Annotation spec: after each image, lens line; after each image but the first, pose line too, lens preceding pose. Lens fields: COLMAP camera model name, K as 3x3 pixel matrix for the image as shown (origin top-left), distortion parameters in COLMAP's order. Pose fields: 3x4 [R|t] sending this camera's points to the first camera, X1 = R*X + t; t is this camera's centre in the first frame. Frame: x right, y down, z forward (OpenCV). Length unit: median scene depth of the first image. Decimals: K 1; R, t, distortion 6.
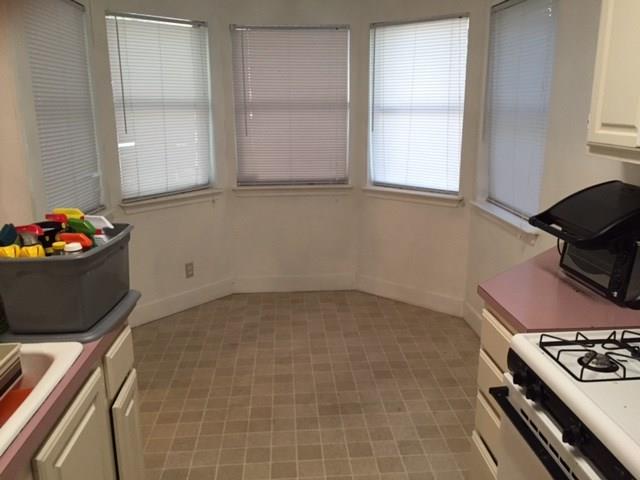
lens RADIAL K [[551.6, 0, 323.1], [0, 551.6, 236.6], [0, 0, 1]] dist [0.081727, -0.115027]
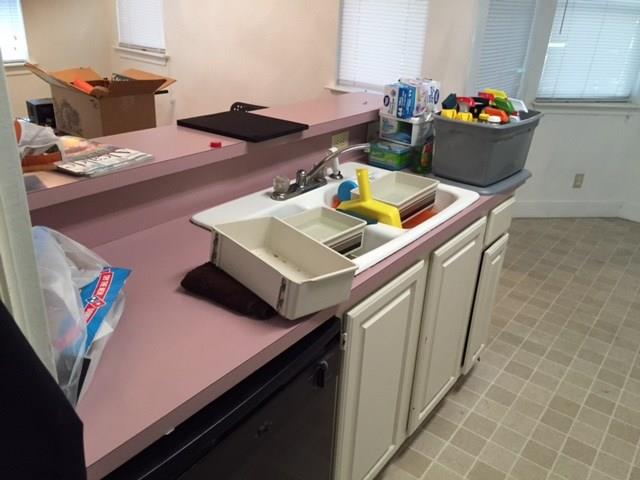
lens RADIAL K [[551.6, 0, 323.1], [0, 551.6, 236.6], [0, 0, 1]] dist [0.081727, -0.115027]
pose [[0.755110, 0.311807, -0.576702, 0.056967], [-0.215281, 0.948810, 0.231114, 0.050257], [0.619244, -0.050364, 0.783582, -0.195475]]
